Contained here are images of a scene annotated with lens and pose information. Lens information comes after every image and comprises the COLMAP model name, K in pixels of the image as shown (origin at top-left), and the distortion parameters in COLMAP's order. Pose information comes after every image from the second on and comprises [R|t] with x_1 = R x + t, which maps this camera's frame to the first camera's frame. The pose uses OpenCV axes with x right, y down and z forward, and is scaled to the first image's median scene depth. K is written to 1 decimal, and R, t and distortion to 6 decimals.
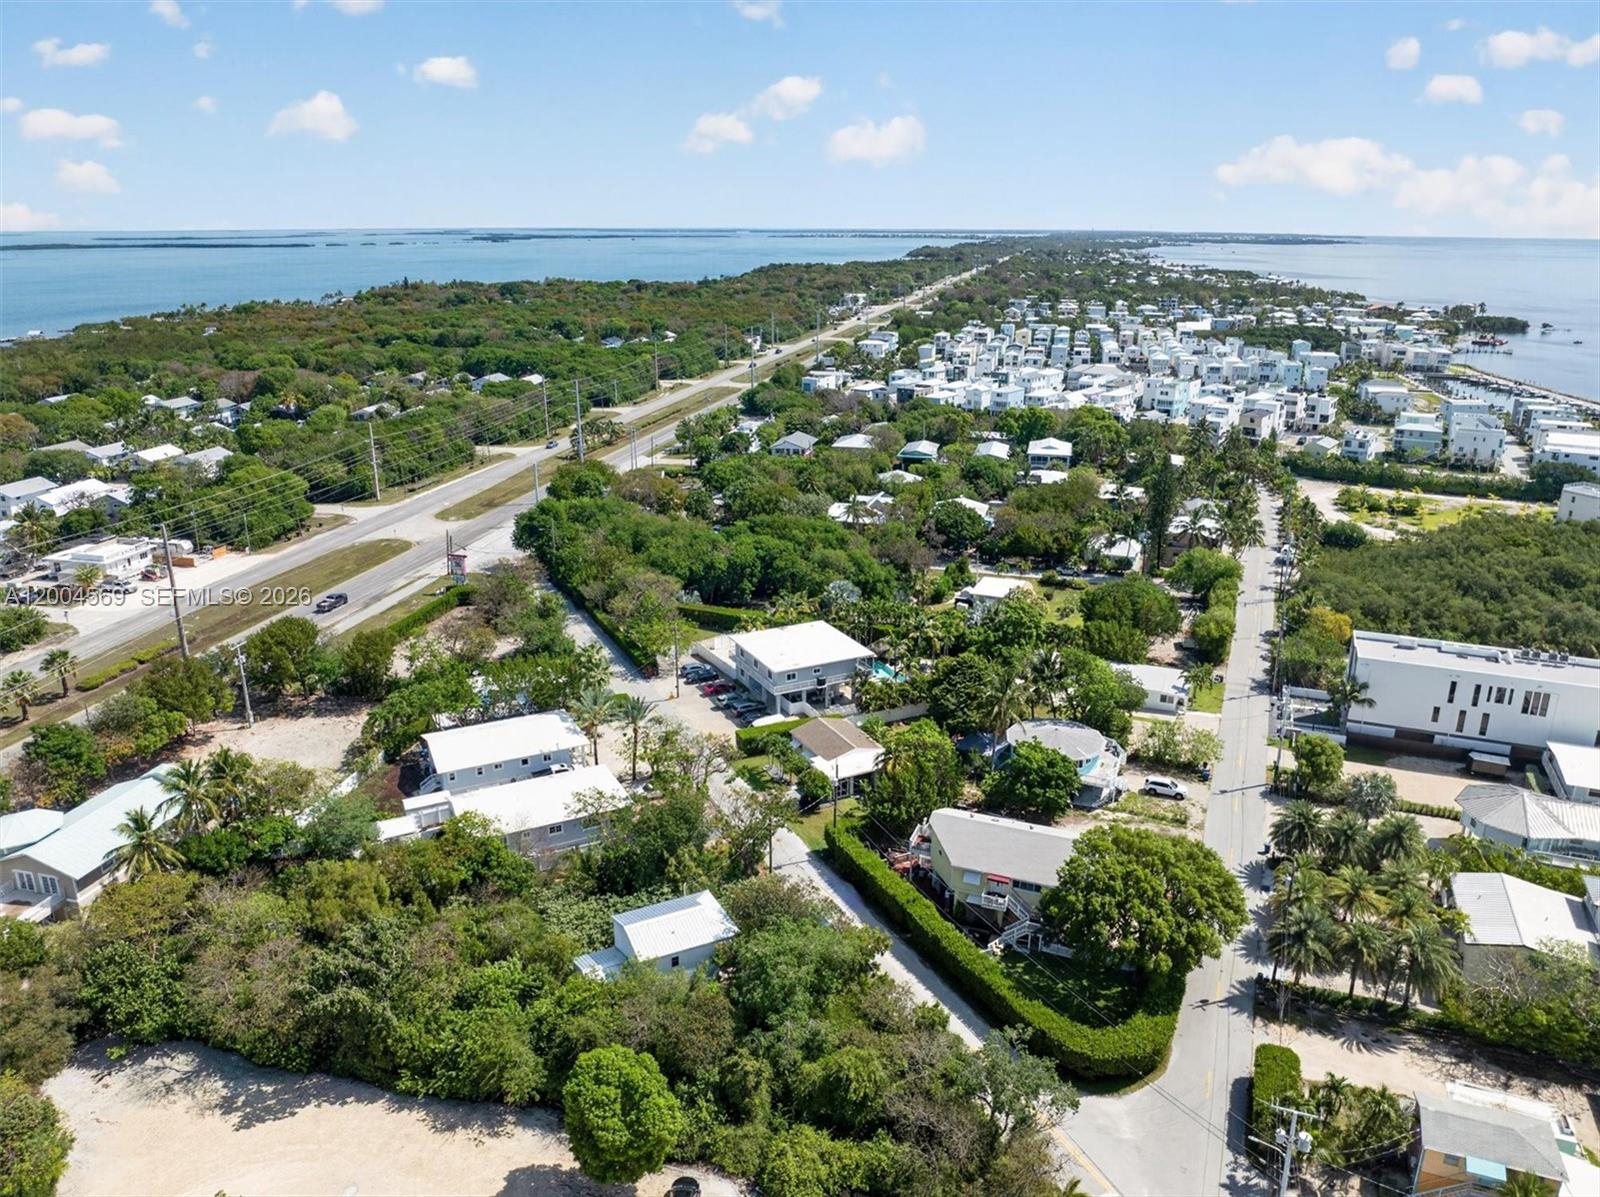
lens RADIAL K [[1156.2, 0, 800.0], [0, 1156.2, 598.5], [0, 0, 1]] dist [-0.035282, 0.001600]
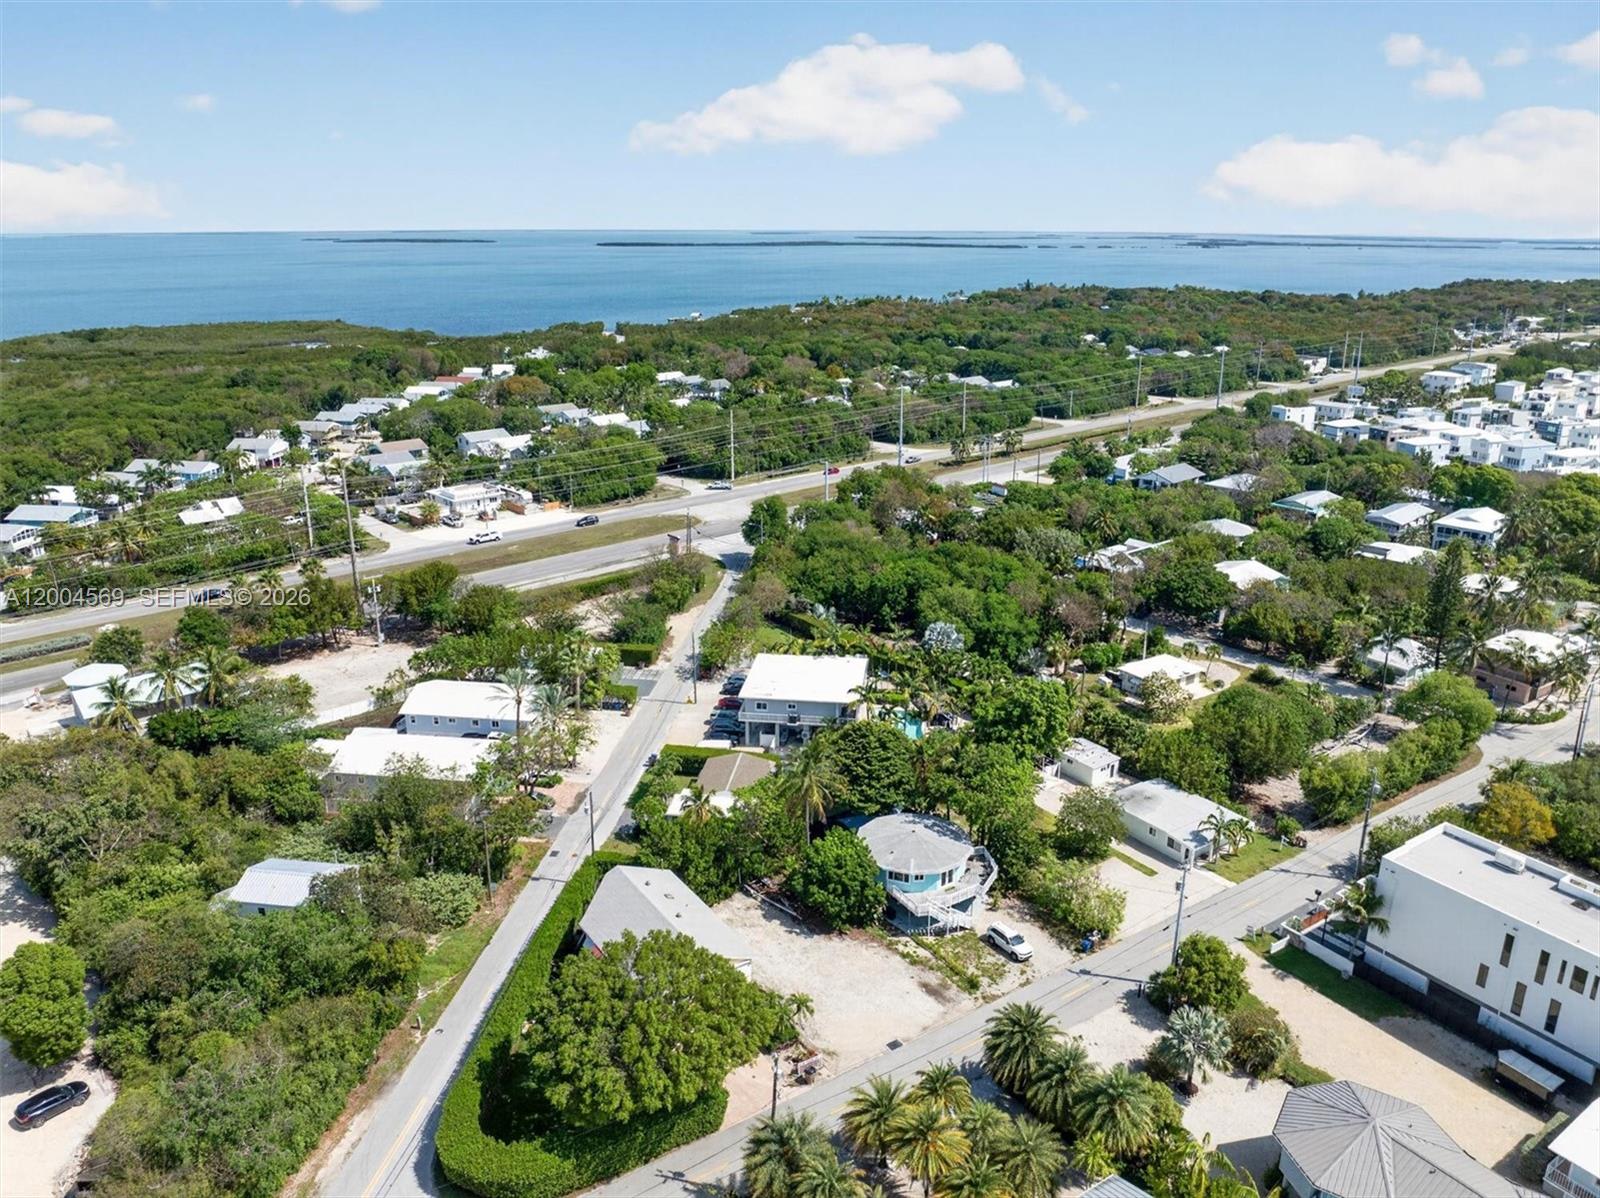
lens RADIAL K [[1156.2, 0, 800.0], [0, 1156.2, 599.0], [0, 0, 1]] dist [-0.035282, 0.001600]
pose [[0.827131, 0.172818, -0.534778, 0.325001], [-0.174593, 0.983481, 0.047780, -0.044090], [0.534201, 0.053848, 0.843641, 0.137555]]
